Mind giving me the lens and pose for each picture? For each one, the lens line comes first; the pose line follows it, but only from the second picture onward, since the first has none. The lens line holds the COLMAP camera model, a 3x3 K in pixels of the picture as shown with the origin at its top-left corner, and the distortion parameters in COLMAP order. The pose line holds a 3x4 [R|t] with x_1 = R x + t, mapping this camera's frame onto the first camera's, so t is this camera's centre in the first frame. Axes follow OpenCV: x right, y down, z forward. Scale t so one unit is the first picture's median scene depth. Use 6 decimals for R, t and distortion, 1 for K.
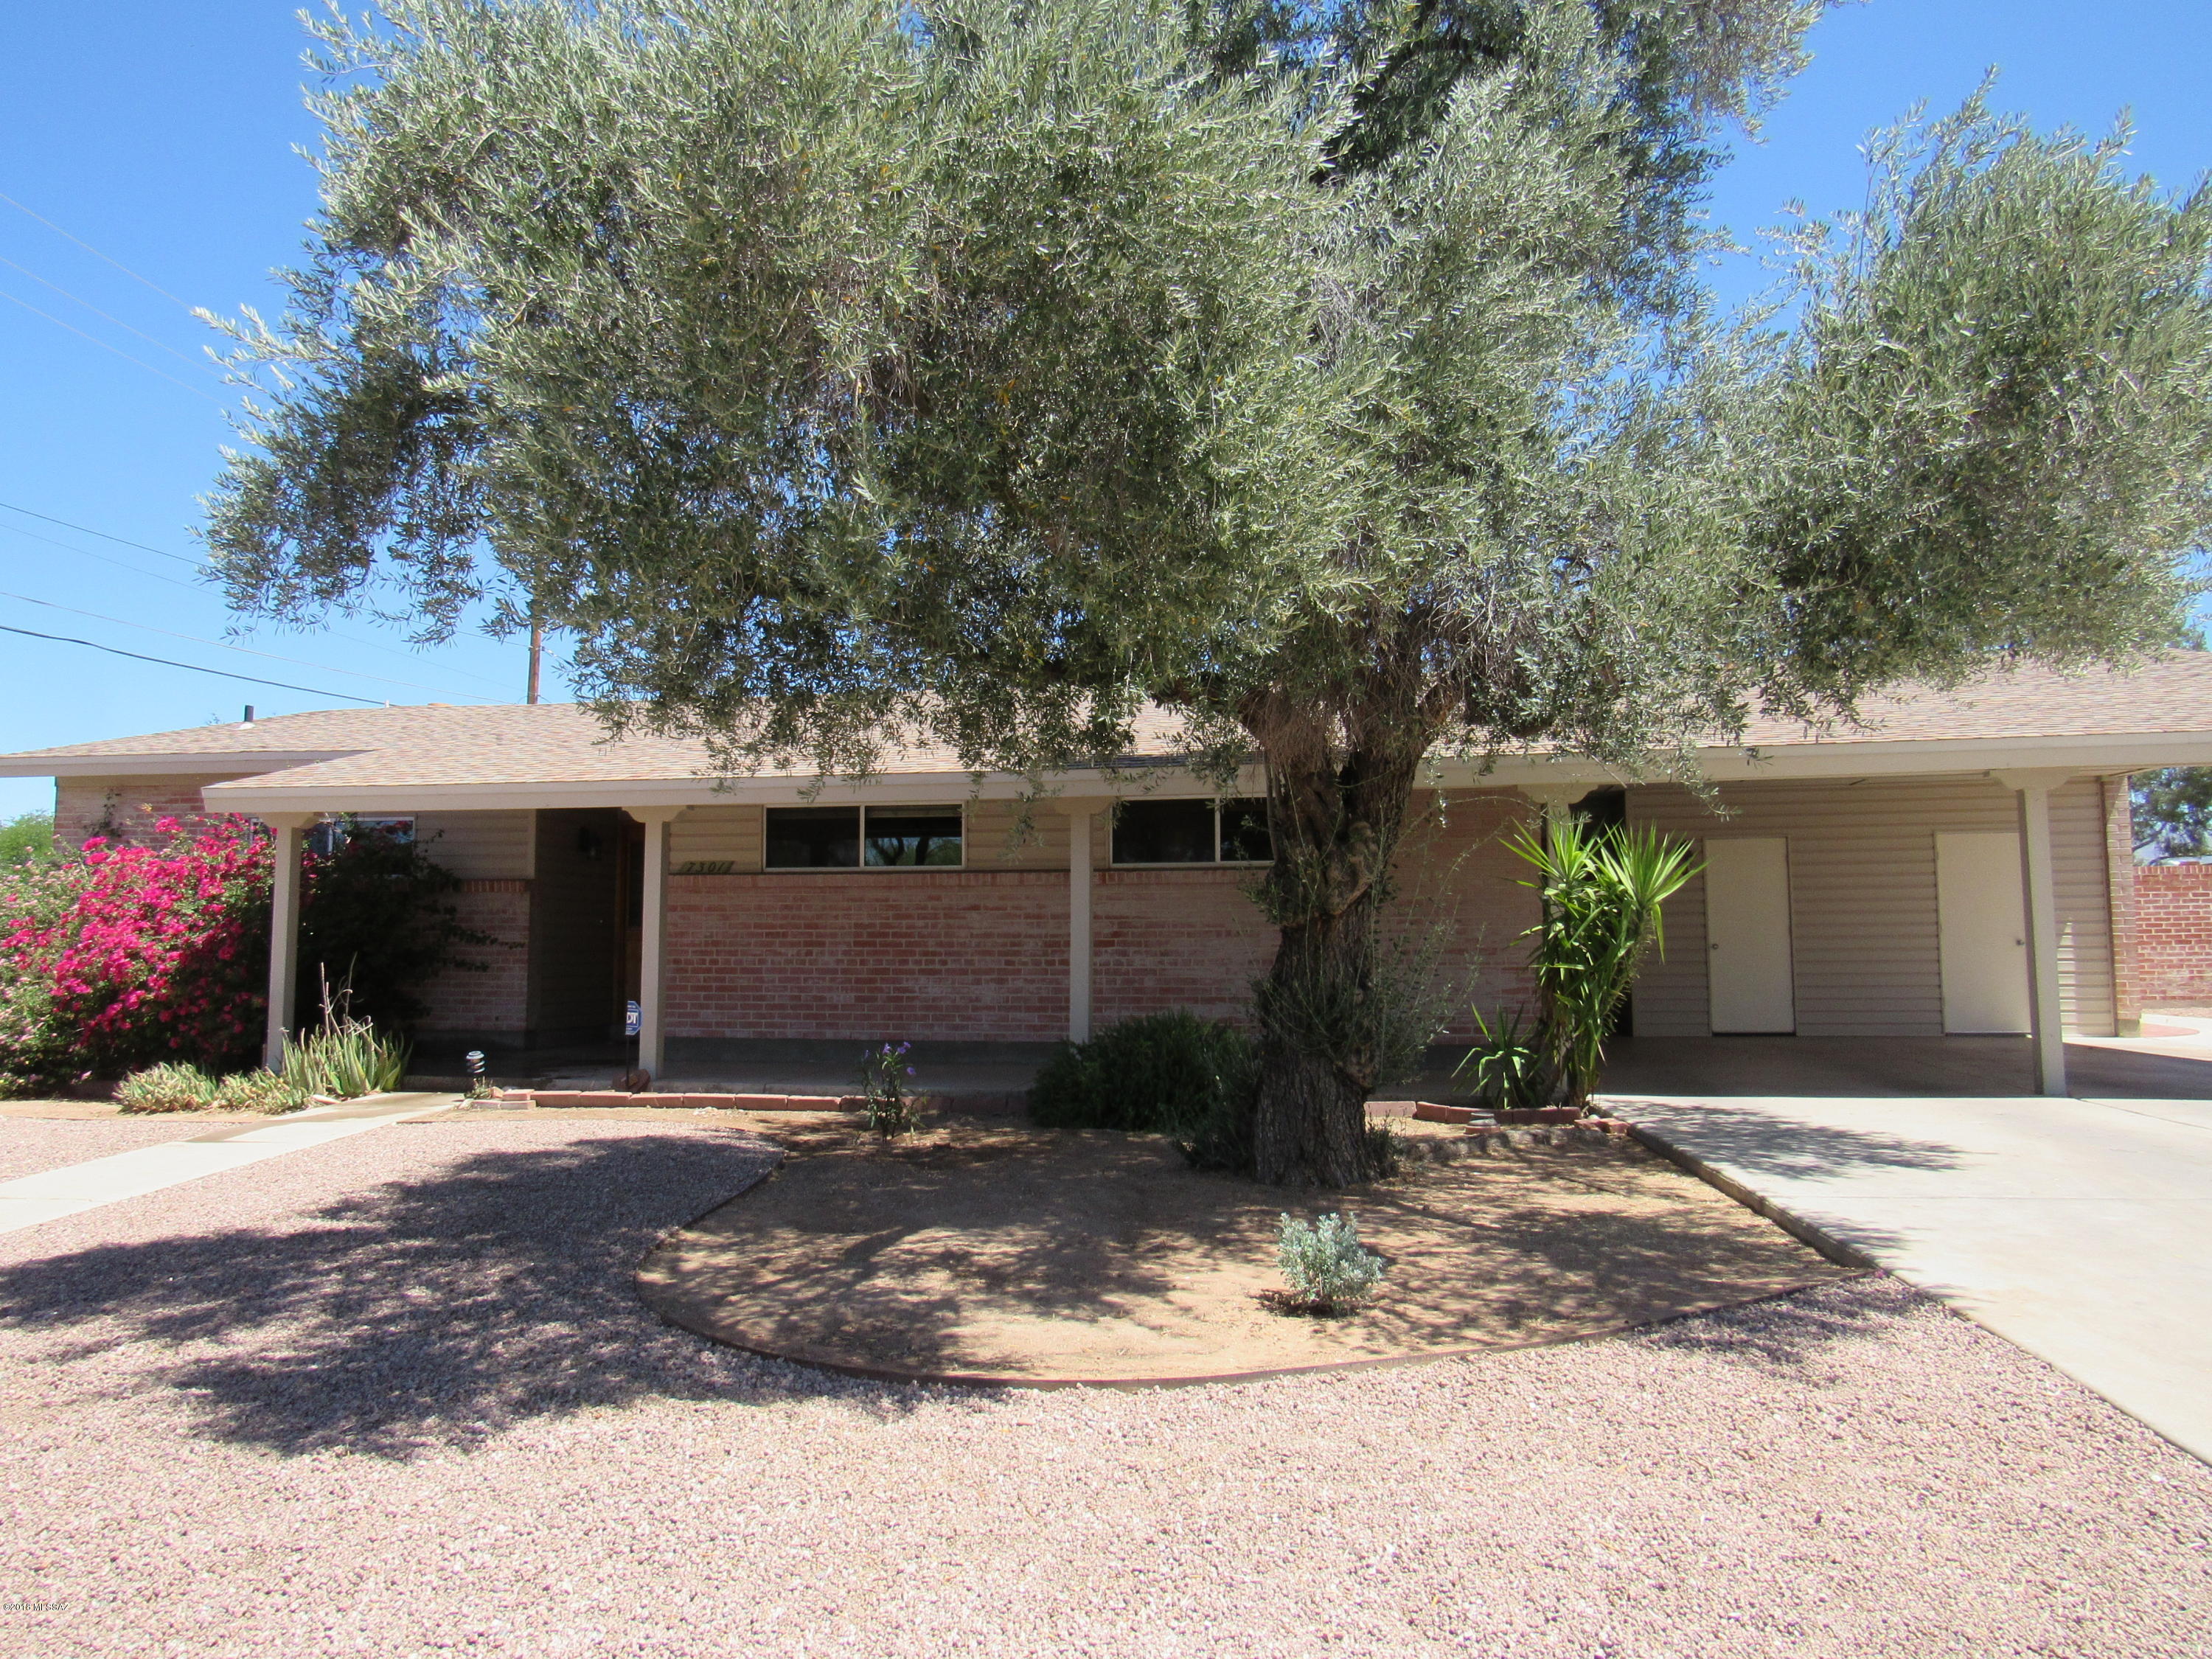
lens RADIAL K [[1571.2, 0, 1097.9], [0, 1571.2, 791.4], [0, 0, 1]] dist [-0.020831, 0.000475]
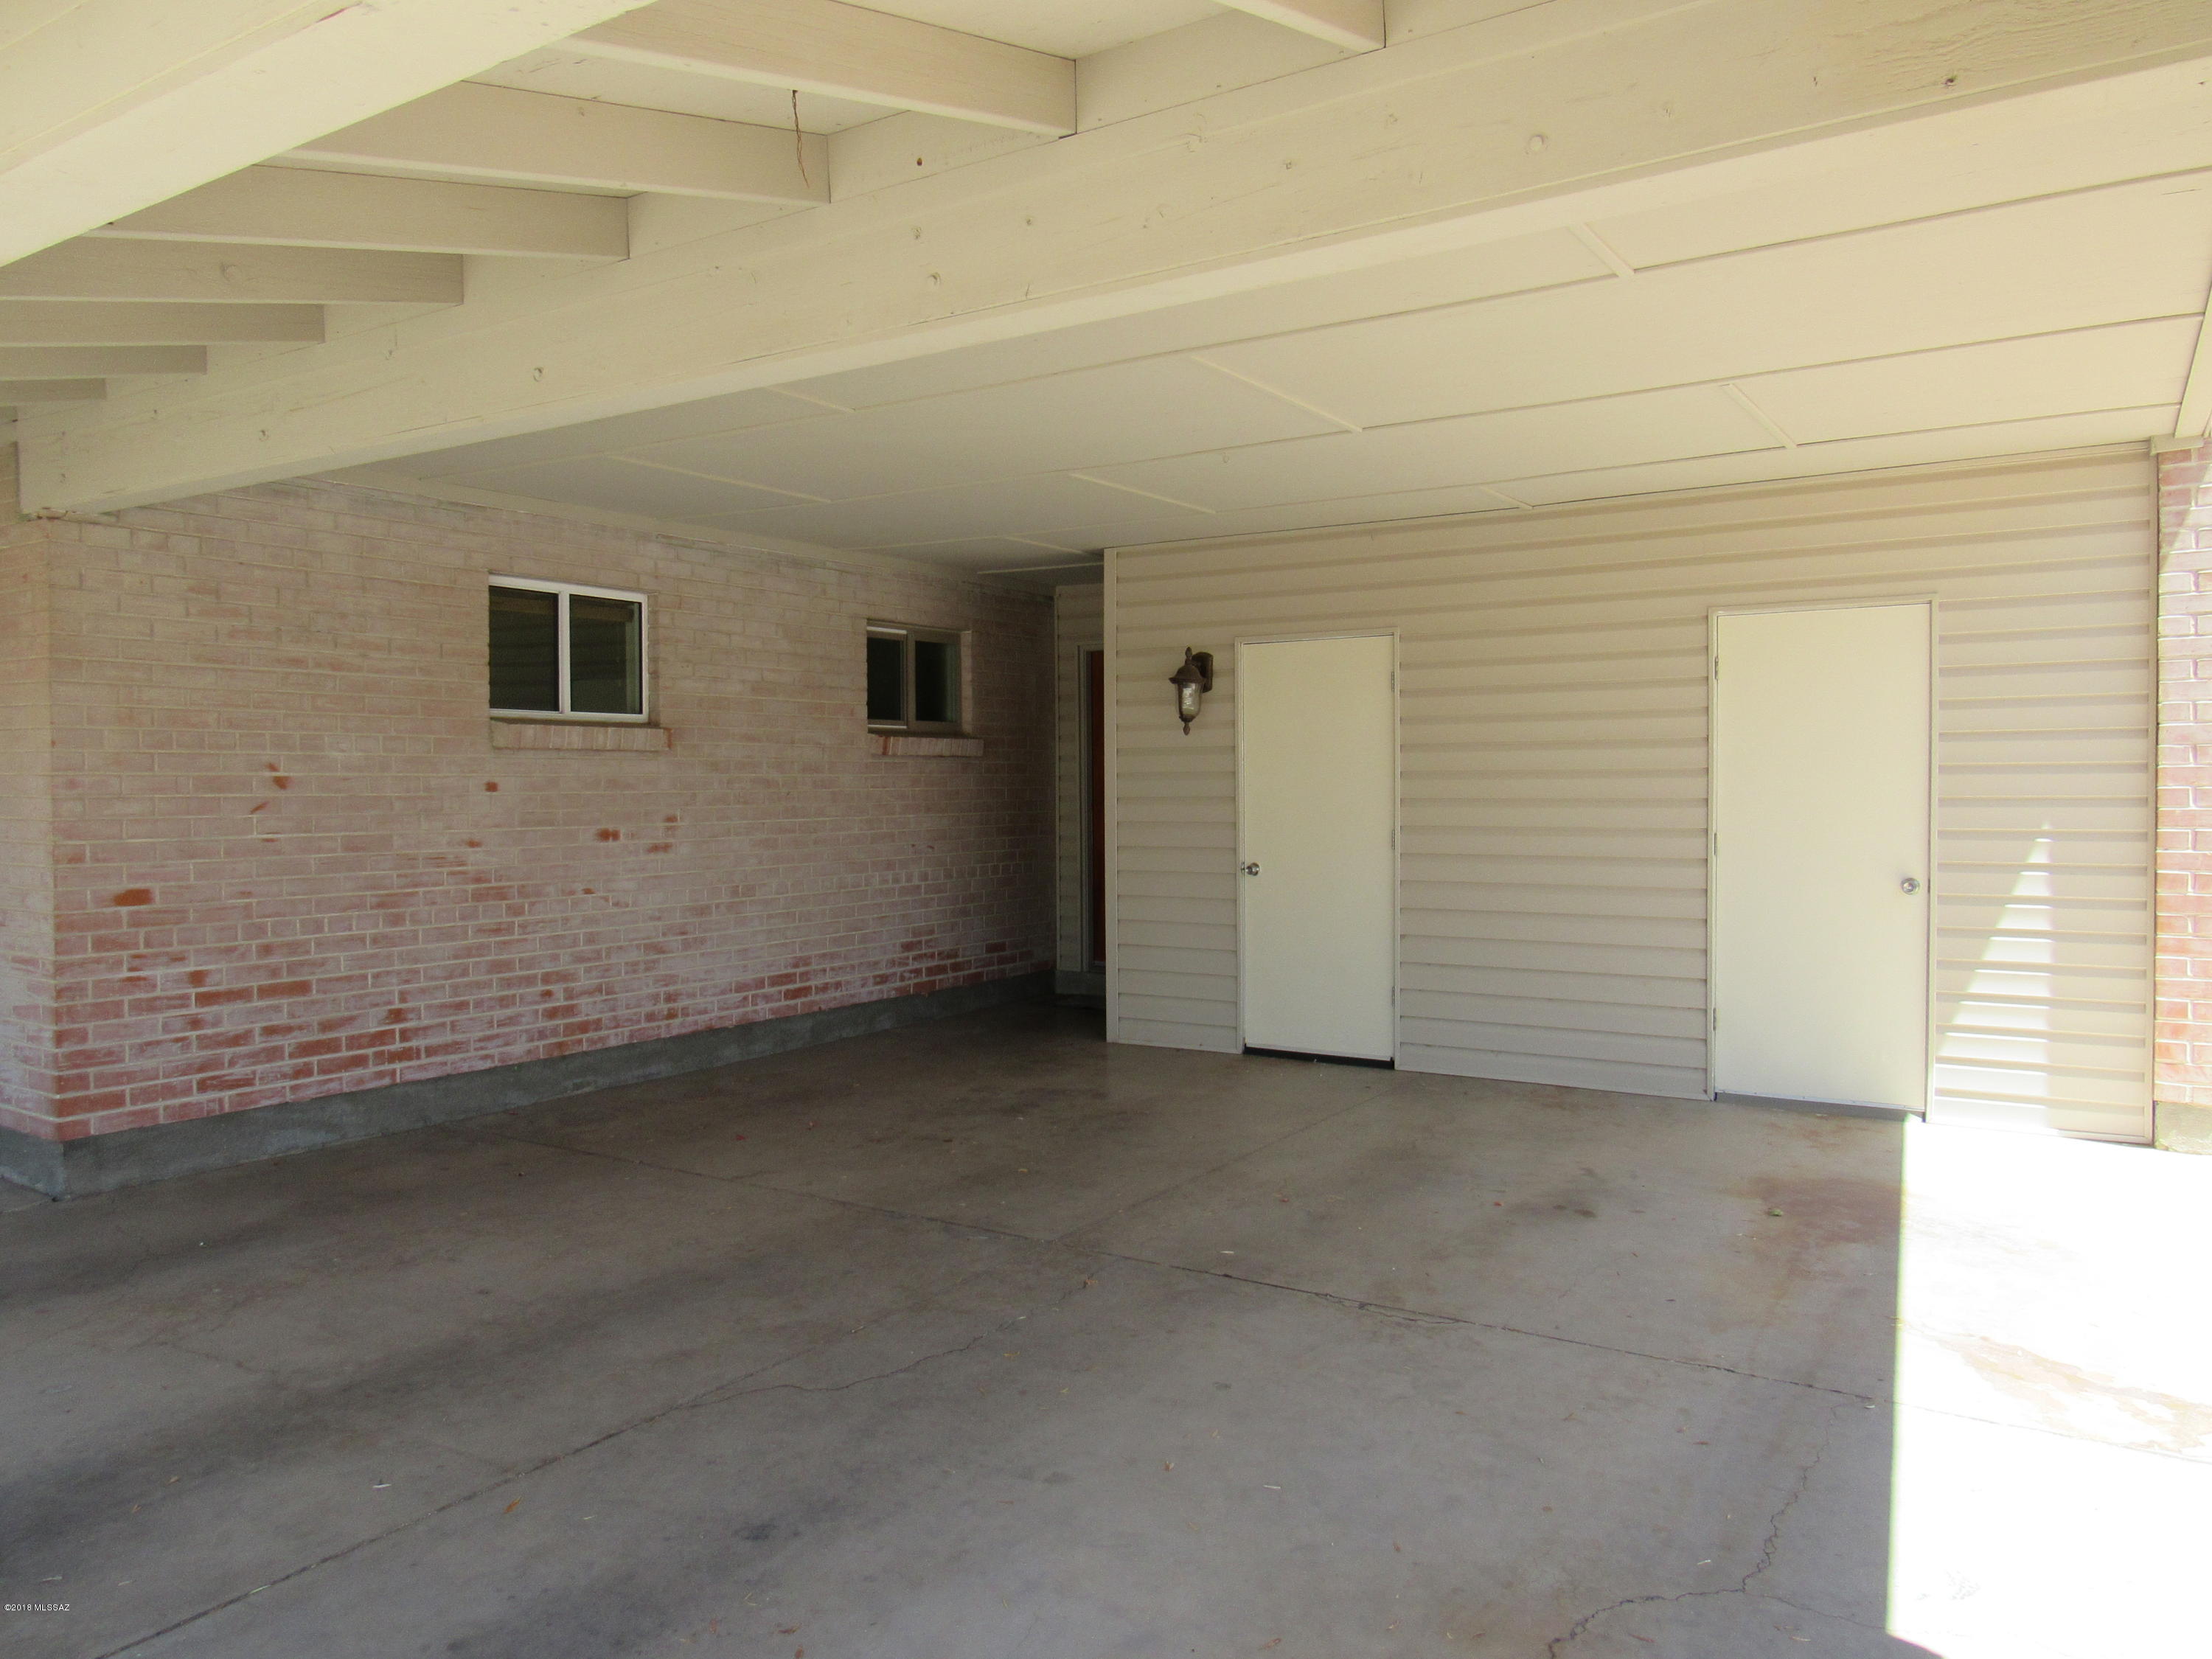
lens RADIAL K [[1571.2, 0, 1077.2], [0, 1571.2, 773.5], [0, 0, 1]] dist [-0.020831, 0.000475]
pose [[0.923726, 0.000325, -0.383055, 0.742443], [0.036318, 0.995421, 0.088425, 0.036224], [0.381329, -0.095592, 0.919484, 0.760753]]
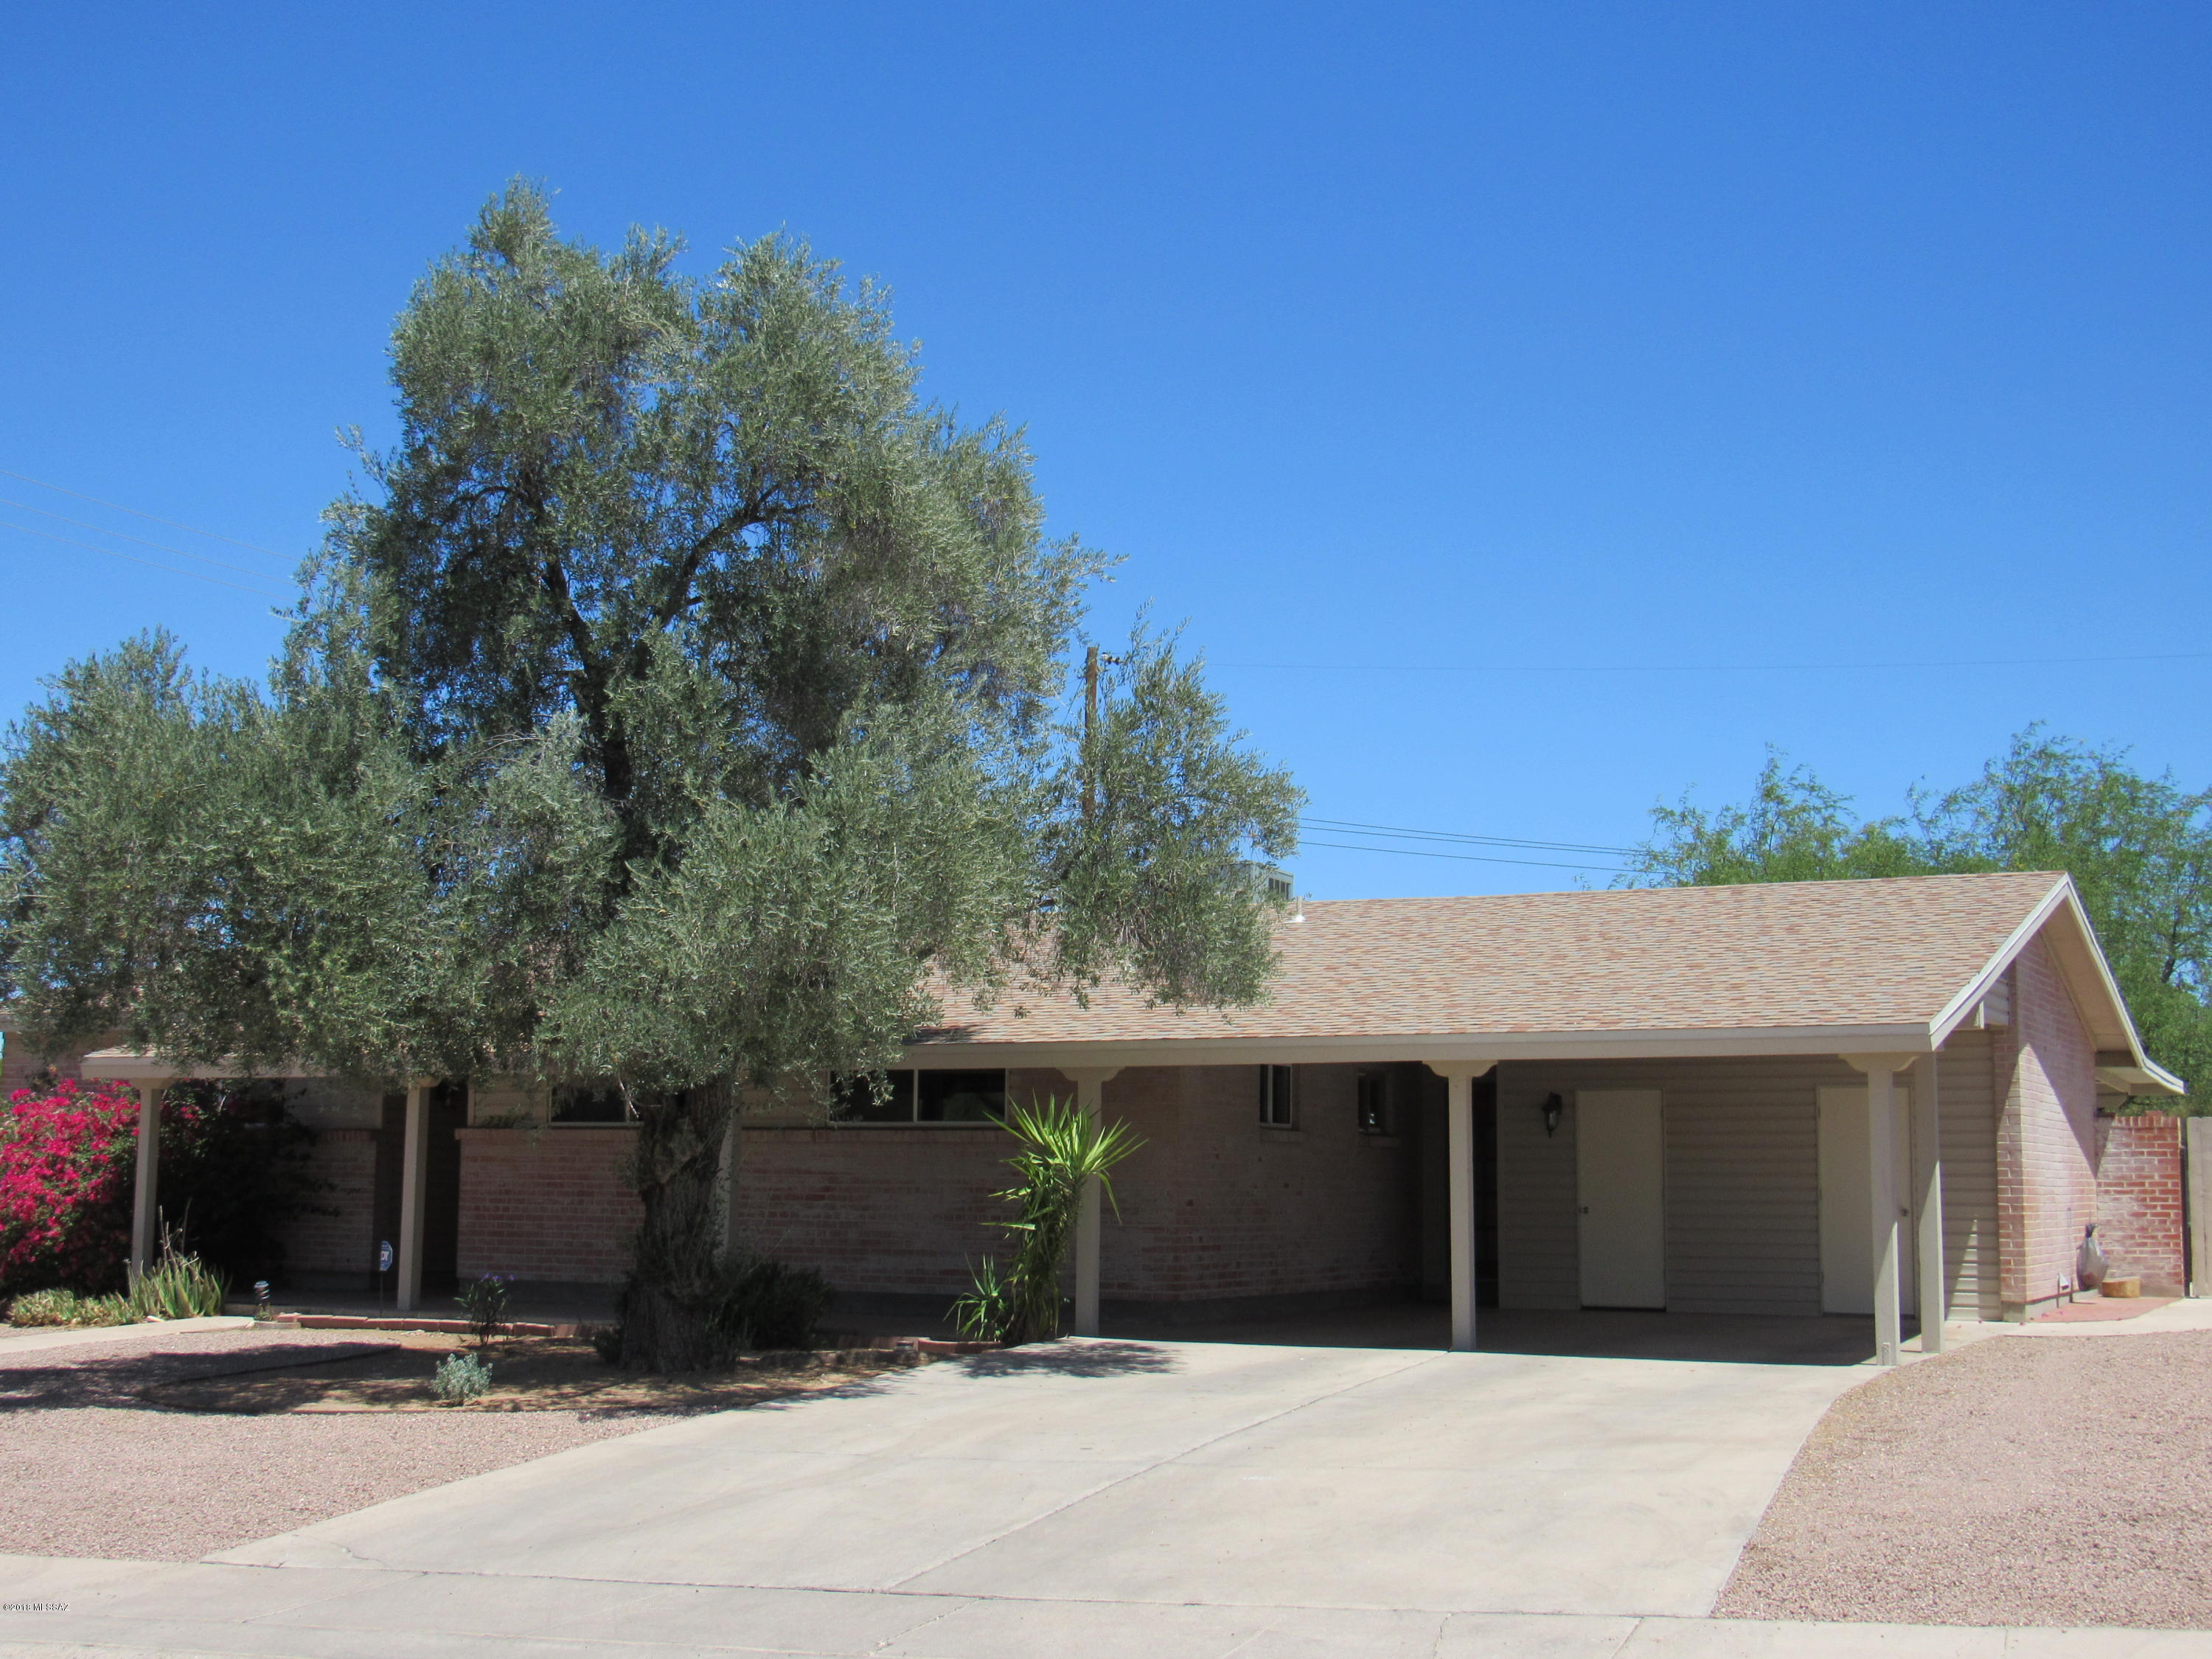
lens RADIAL K [[2801.9, 0, 1058.2], [0, 2801.9, 846.6], [0, 0, 1]] dist [0.017350, 0.000000]
pose [[0.958286, -0.021033, -0.285036, 0.796972], [0.014901, 0.999609, -0.023667, -0.106462], [0.285422, 0.018433, 0.958225, -0.886822]]
